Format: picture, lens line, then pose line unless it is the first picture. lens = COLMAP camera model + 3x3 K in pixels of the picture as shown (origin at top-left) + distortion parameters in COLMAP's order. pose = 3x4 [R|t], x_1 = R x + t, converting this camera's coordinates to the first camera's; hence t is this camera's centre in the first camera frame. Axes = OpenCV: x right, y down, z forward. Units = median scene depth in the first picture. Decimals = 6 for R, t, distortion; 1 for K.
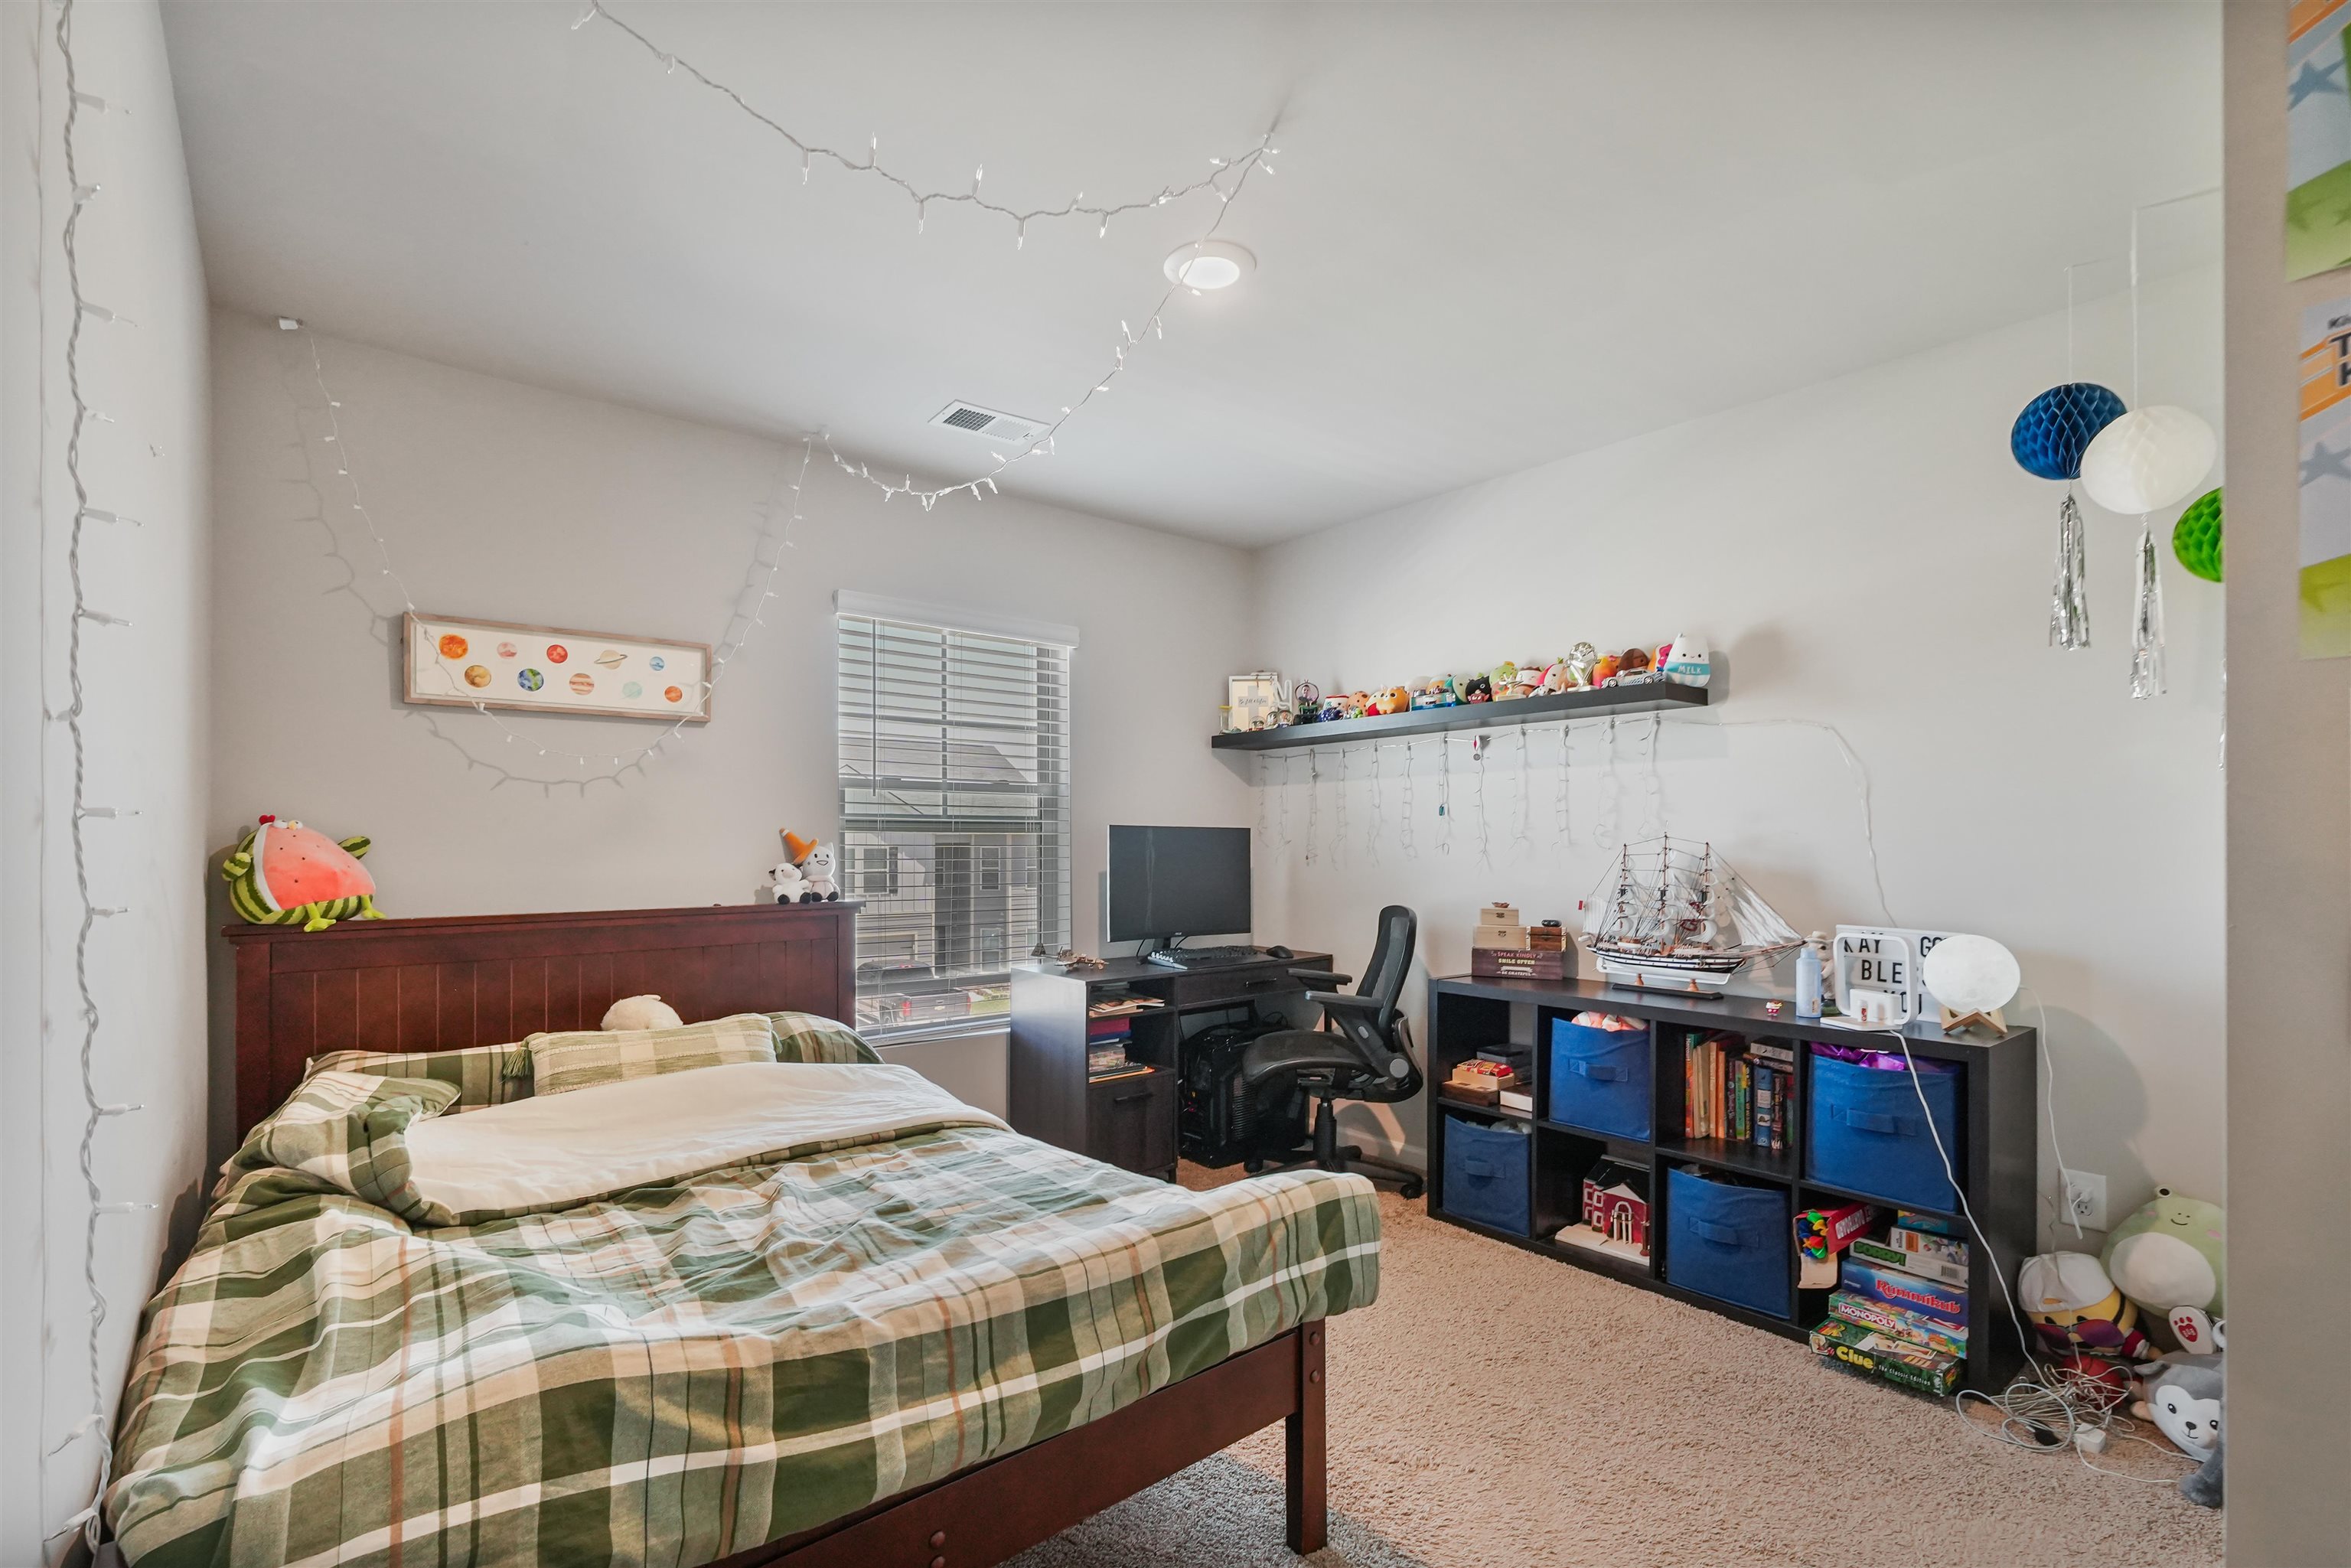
lens RADIAL K [[1061.0, 0, 1151.7], [0, 1061.0, 849.1], [0, 0, 1]] dist [-0.003632, 0.003132]
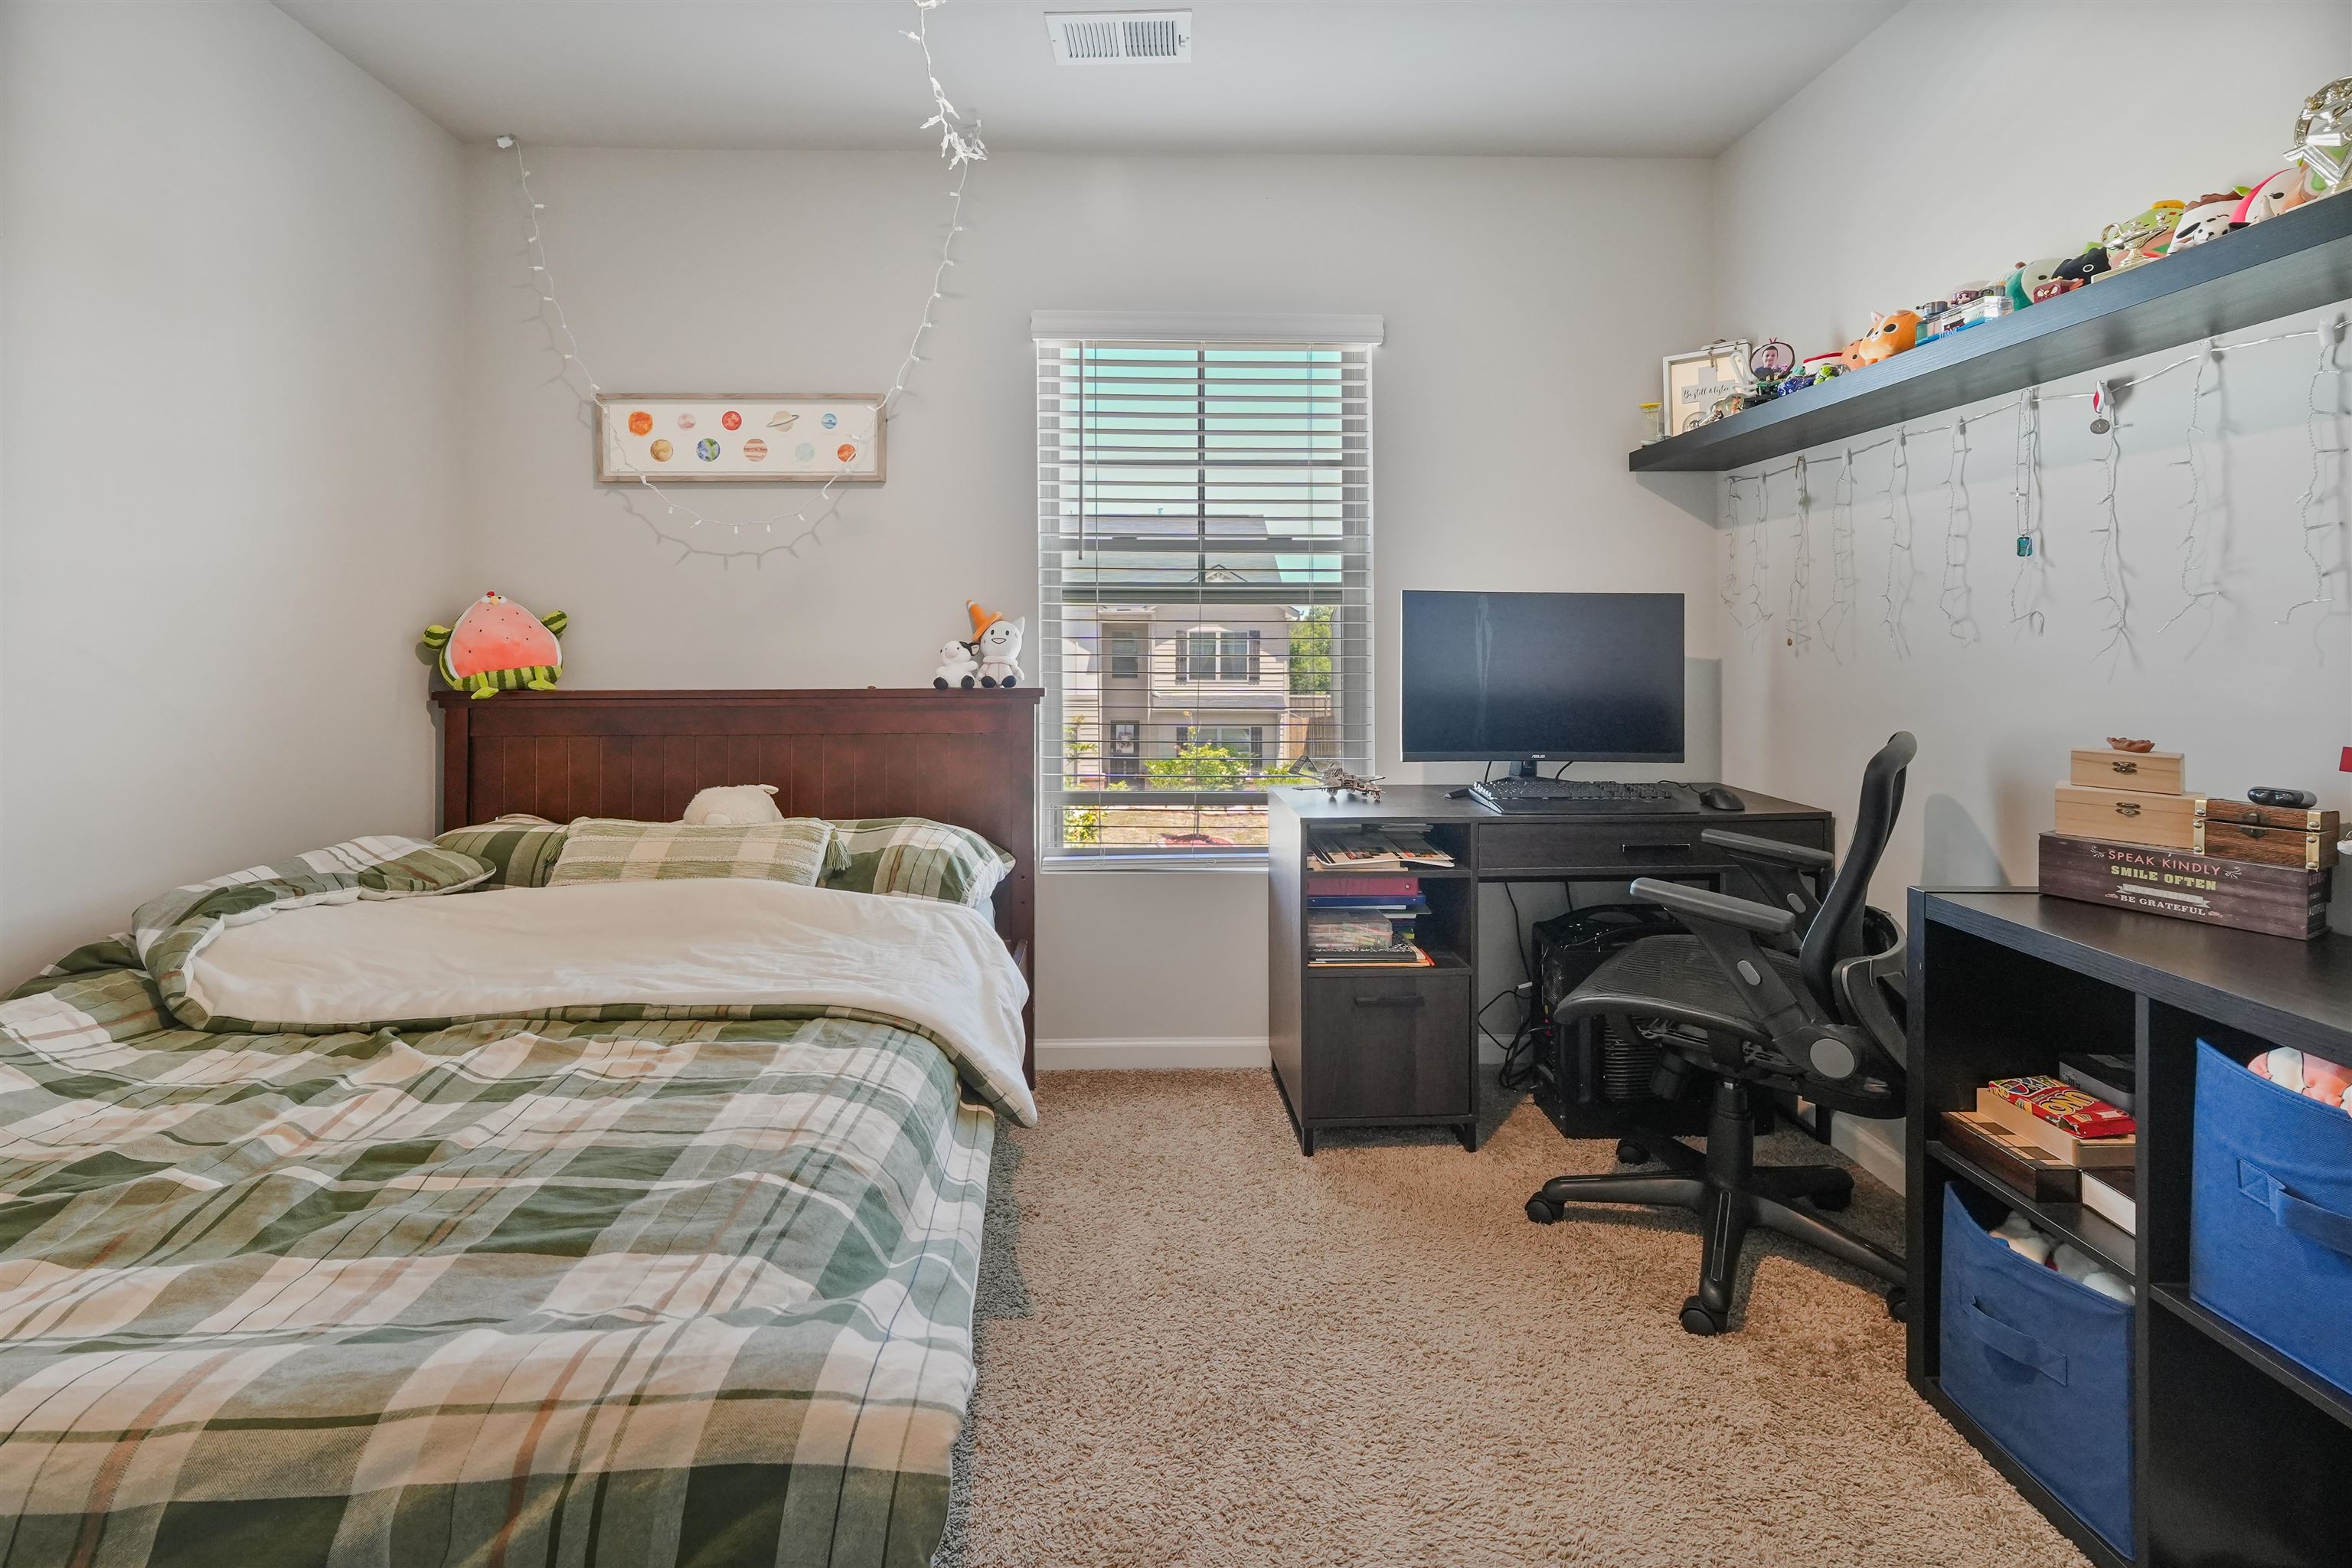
lens RADIAL K [[1061.5, 0, 1149.2], [0, 1061.5, 628.6], [0, 0, 1]] dist [-0.003632, 0.003132]
pose [[0.793331, -0.000948, -0.608790, 0.283155], [-0.003706, 0.999973, -0.006387, 0.008093], [0.608779, 0.007323, 0.793306, 0.407146]]
